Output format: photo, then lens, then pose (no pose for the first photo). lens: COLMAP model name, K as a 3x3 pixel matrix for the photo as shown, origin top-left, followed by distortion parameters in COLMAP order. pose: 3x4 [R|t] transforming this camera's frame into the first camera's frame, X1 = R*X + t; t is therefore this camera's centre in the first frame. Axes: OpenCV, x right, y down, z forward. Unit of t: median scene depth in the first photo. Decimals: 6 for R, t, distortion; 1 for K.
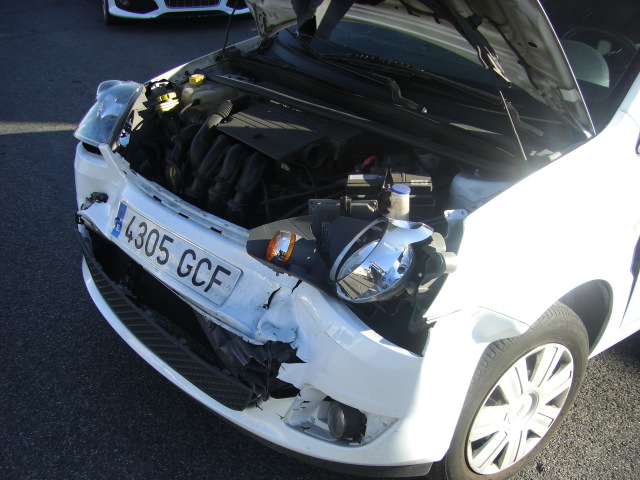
lens RADIAL K [[726.1, 0, 293.7], [0, 726.1, 277.4], [0, 0, 1]] dist [-0.323200, 0.497545]
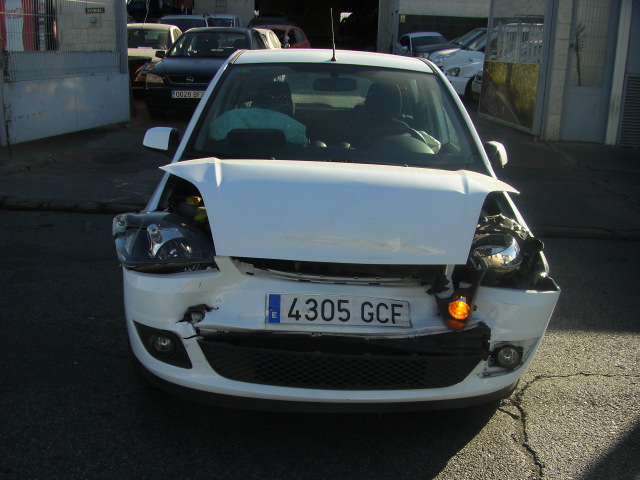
lens RADIAL K [[703.3, 0, 280.0], [0, 703.3, 271.4], [0, 0, 1]] dist [-0.175787, 0.057454]
pose [[0.628960, -0.214246, 0.747334, -1.229916], [0.353230, 0.935080, -0.029210, -0.111541], [-0.692559, 0.282353, 0.663807, 0.216511]]
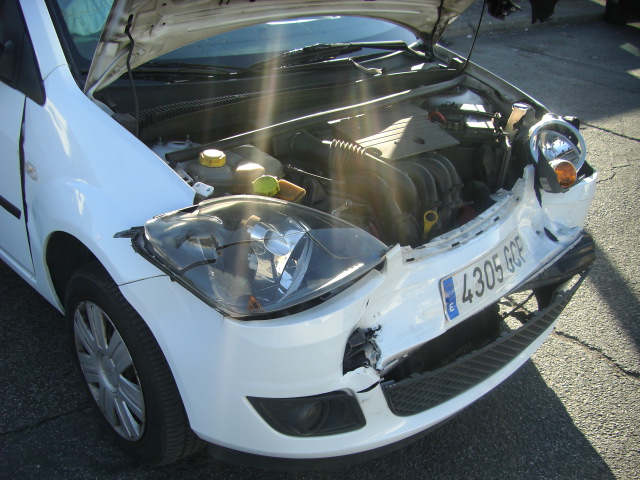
lens RADIAL K [[704.1, 0, 244.3], [0, 704.1, 276.4], [0, 0, 1]] dist [-0.128312, -0.020155]
pose [[-0.038590, -0.511935, 0.858157, -1.016964], [0.446703, 0.759369, 0.473090, -0.653354], [-0.893849, 0.401598, 0.199379, 1.160276]]
